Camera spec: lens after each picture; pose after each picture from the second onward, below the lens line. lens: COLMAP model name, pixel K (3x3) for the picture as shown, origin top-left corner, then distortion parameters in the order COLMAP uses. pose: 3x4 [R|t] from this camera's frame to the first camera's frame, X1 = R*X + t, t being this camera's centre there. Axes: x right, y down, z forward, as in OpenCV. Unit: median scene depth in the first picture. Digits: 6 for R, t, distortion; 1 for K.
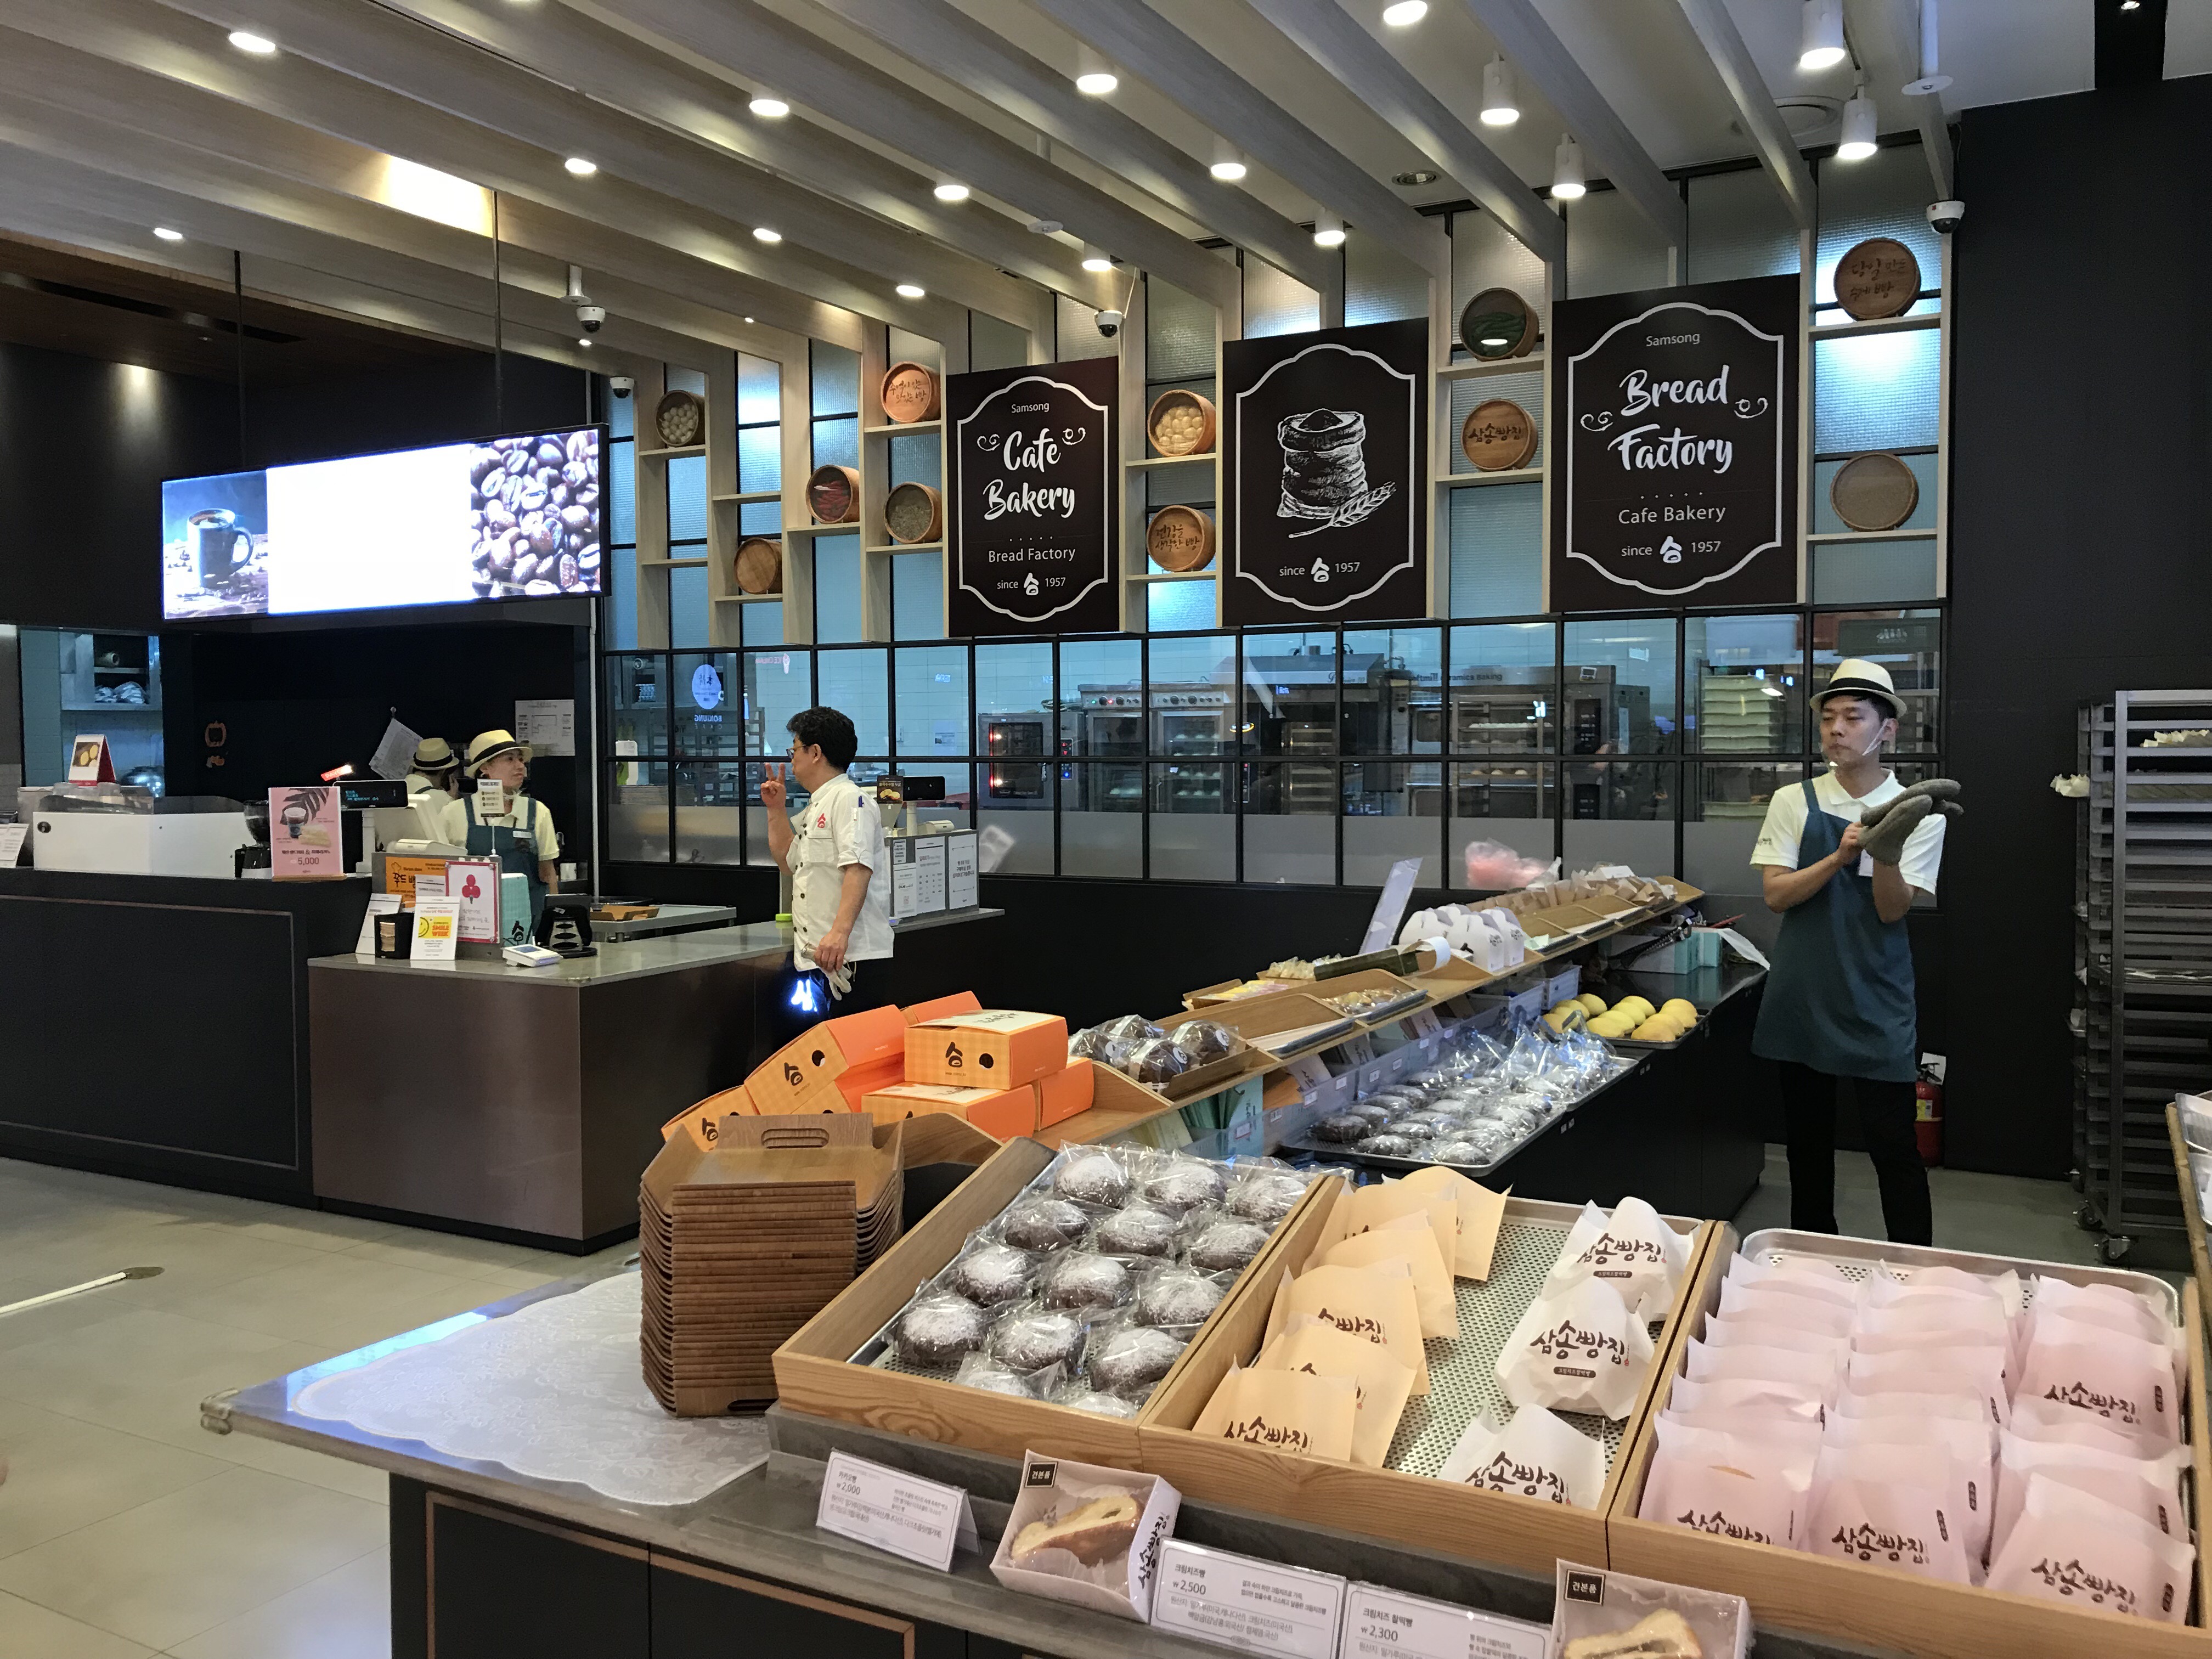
lens RADIAL K [[1810.1, 0, 1102.2], [0, 1810.1, 826.1], [0, 0, 1]] dist [0.005337, 0.031454]
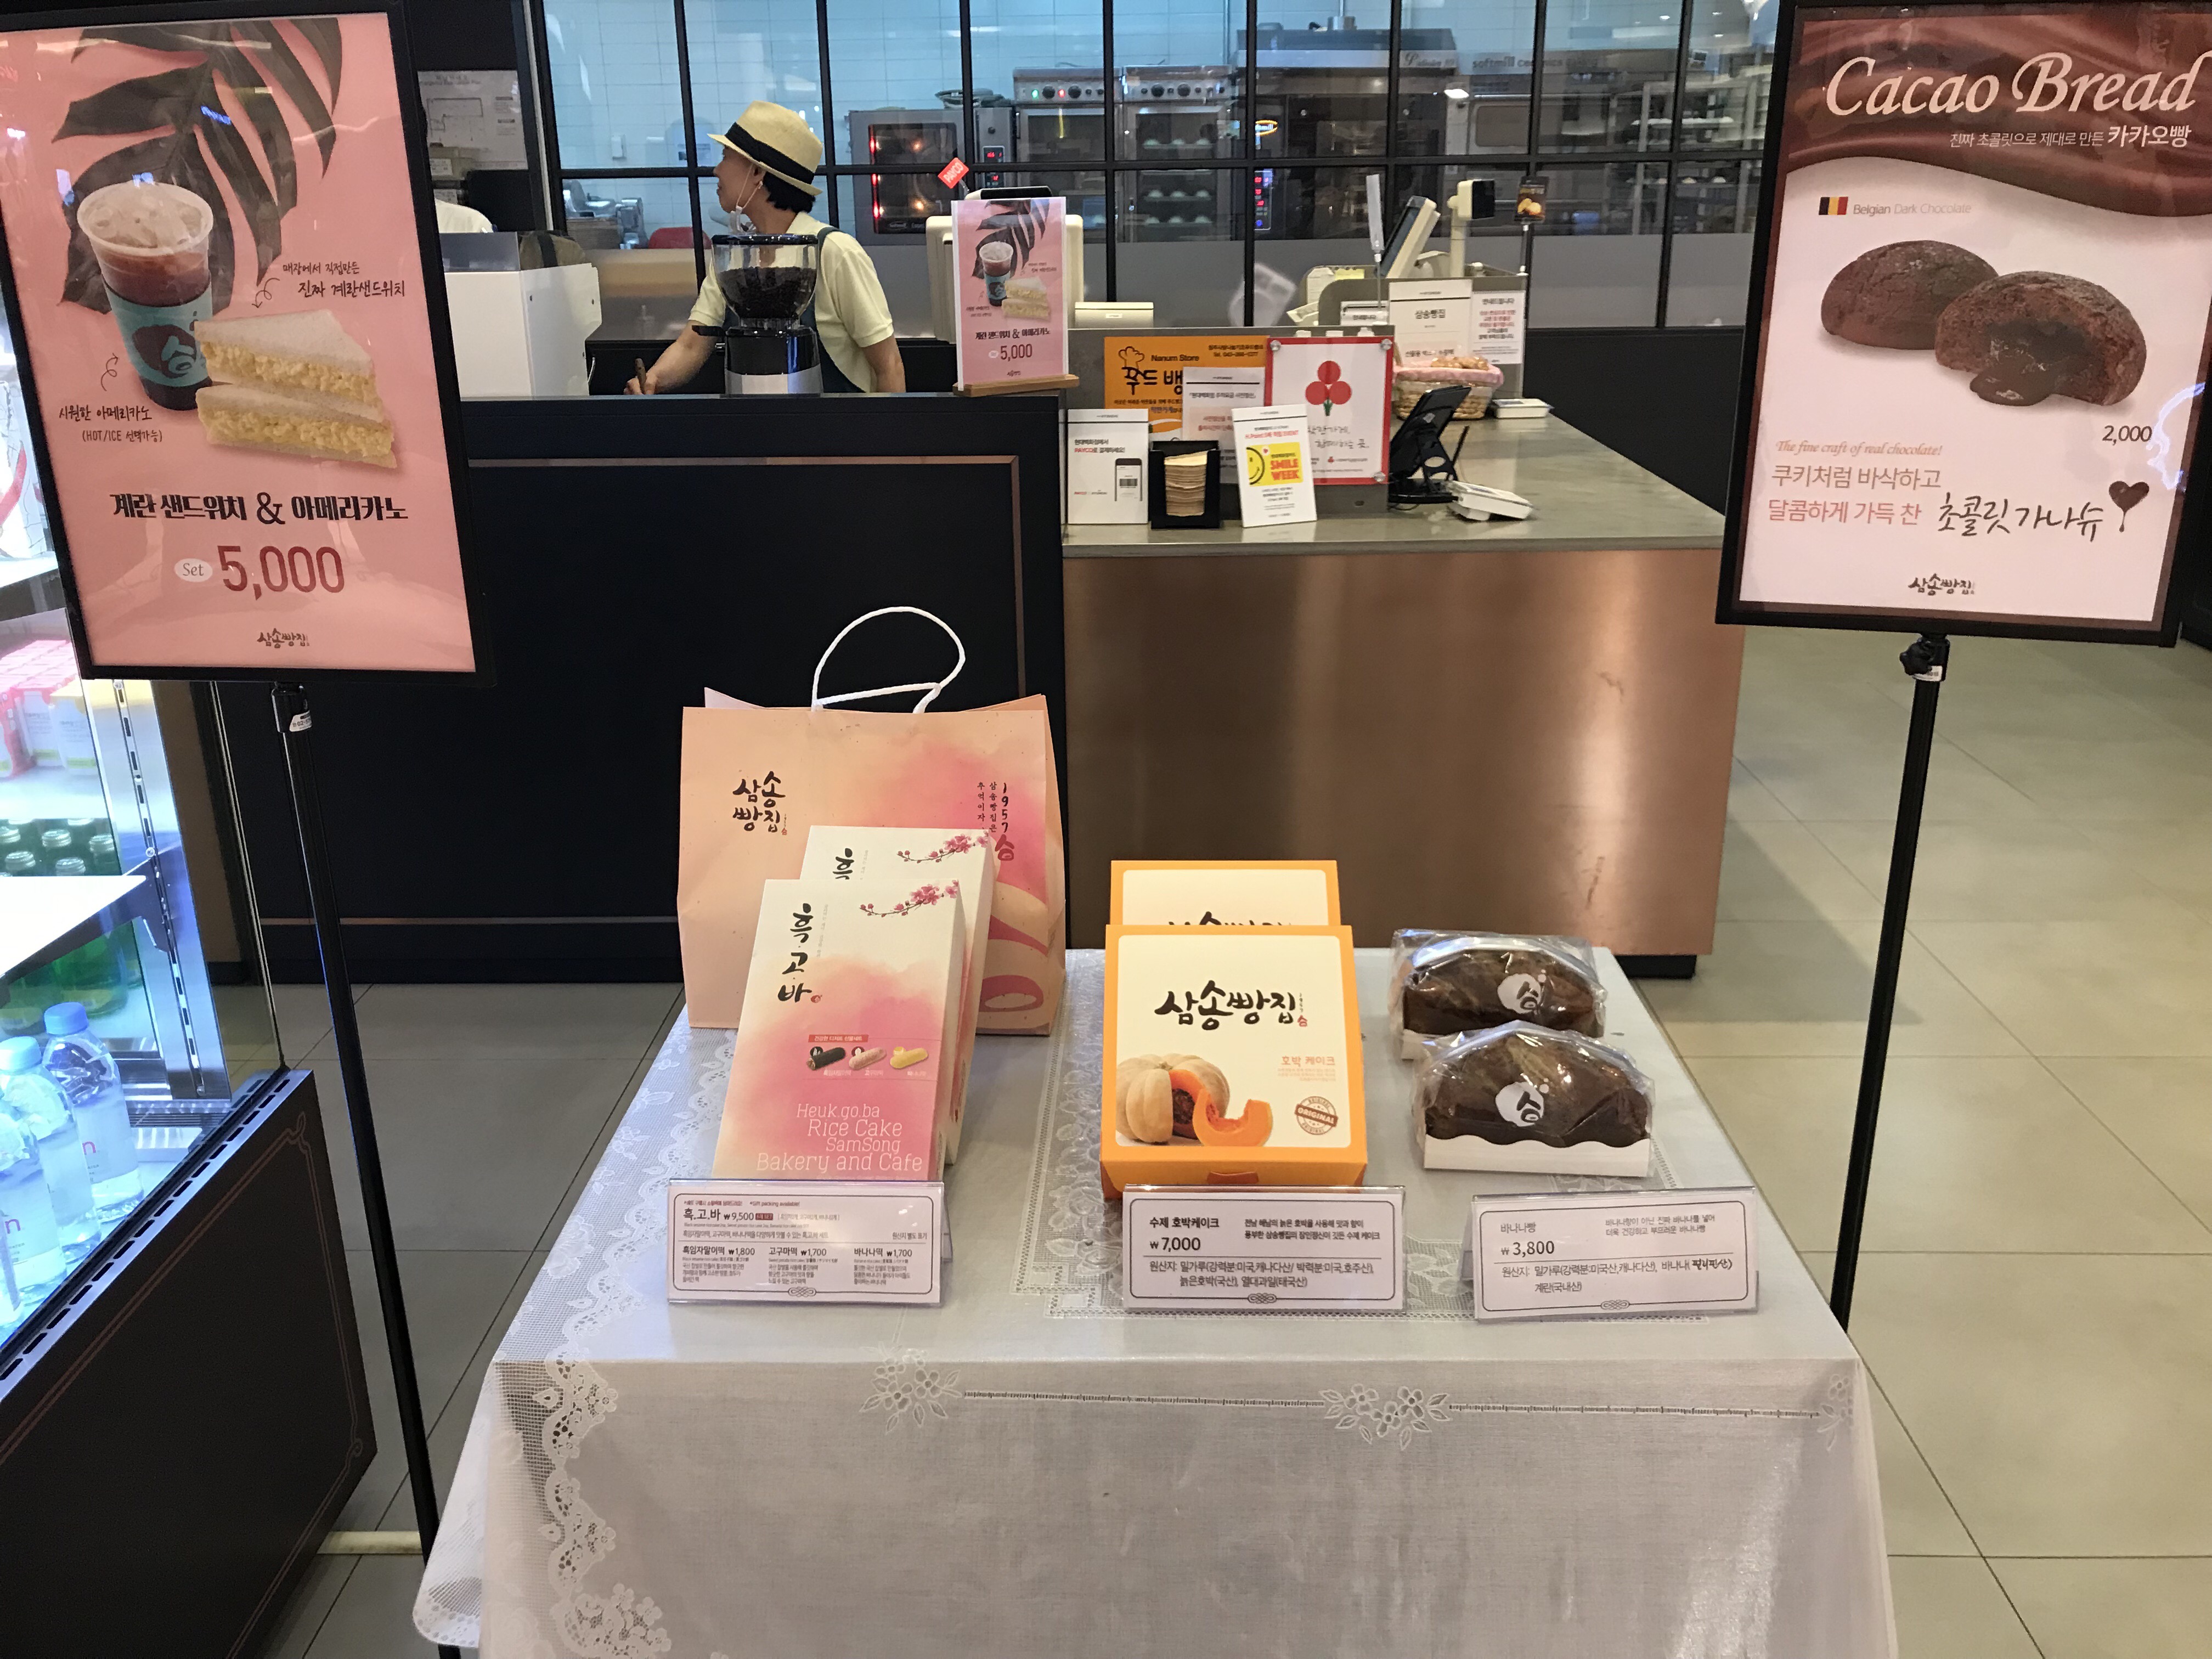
lens RADIAL K [[1810.1, 0, 1109.2], [0, 1810.1, 822.3], [0, 0, 1]] dist [0.005337, 0.031454]
pose [[0.881641, -0.165396, 0.441987, -0.653183], [0.030625, 0.954650, 0.296150, -0.004436], [-0.470926, -0.247562, 0.846724, 0.516985]]
